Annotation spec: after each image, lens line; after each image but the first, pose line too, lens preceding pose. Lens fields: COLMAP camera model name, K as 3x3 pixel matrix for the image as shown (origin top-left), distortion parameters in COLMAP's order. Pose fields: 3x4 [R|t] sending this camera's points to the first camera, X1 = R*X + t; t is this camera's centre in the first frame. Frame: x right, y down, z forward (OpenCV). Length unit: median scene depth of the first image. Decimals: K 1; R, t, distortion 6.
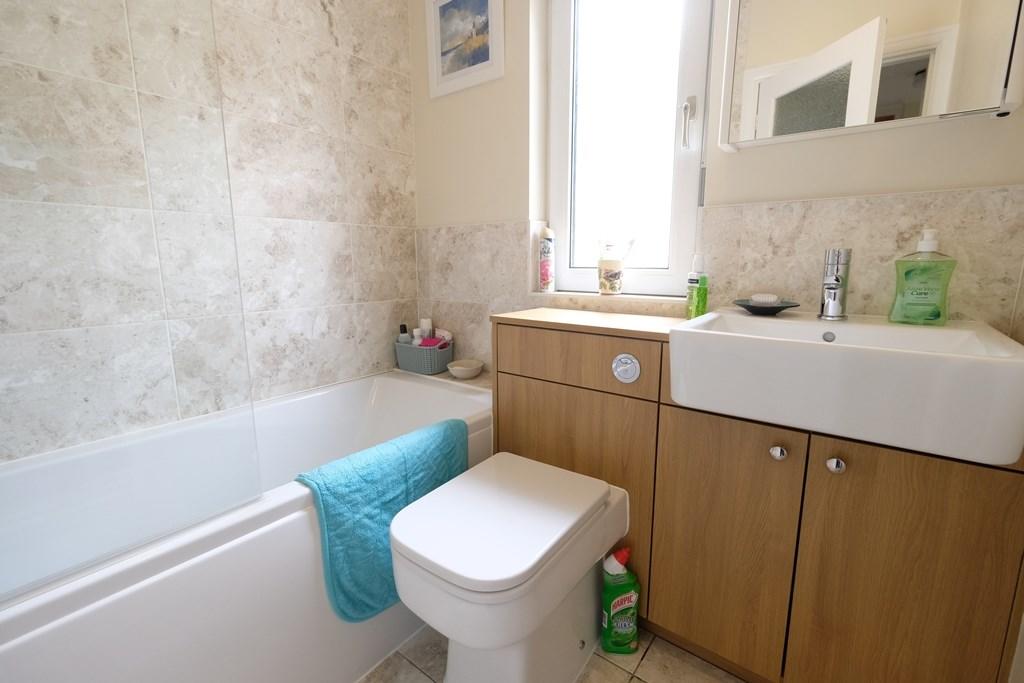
lens RADIAL K [[448.0, 0, 511.7], [0, 448.0, 342.8], [0, 0, 1]] dist [-0.007276, 0.002237]
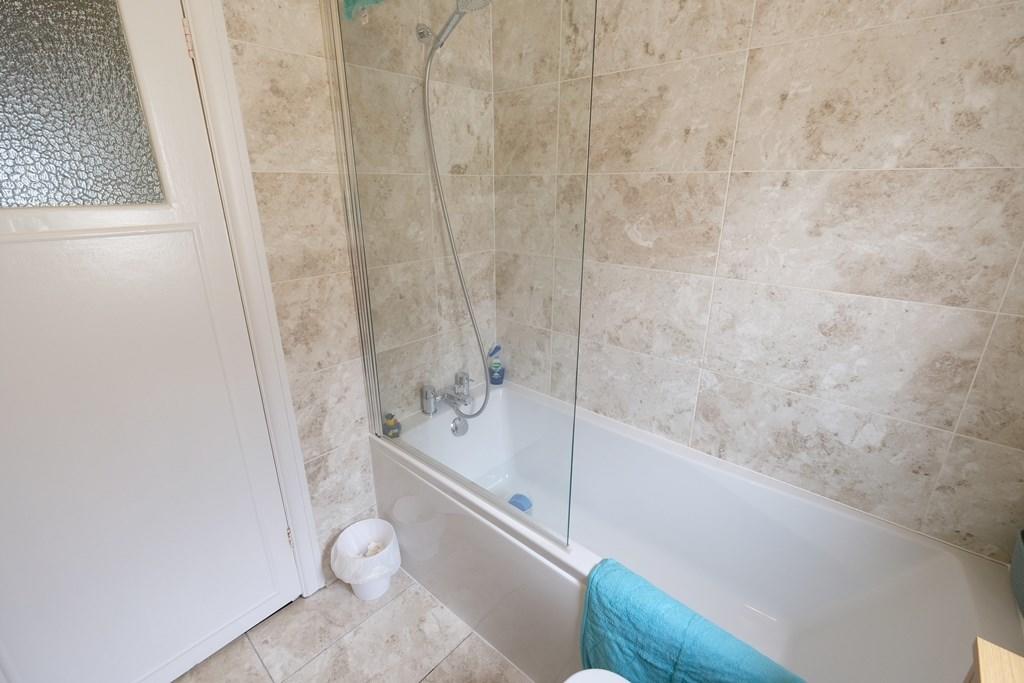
lens RADIAL K [[448.0, 0, 510.3], [0, 448.0, 336.1], [0, 0, 1]] dist [-0.007276, 0.002237]
pose [[-0.077454, 0.325564, -0.942342, 0.312190], [-0.171552, 0.926732, 0.334271, -0.413113], [0.982126, 0.187552, -0.015928, 0.500792]]
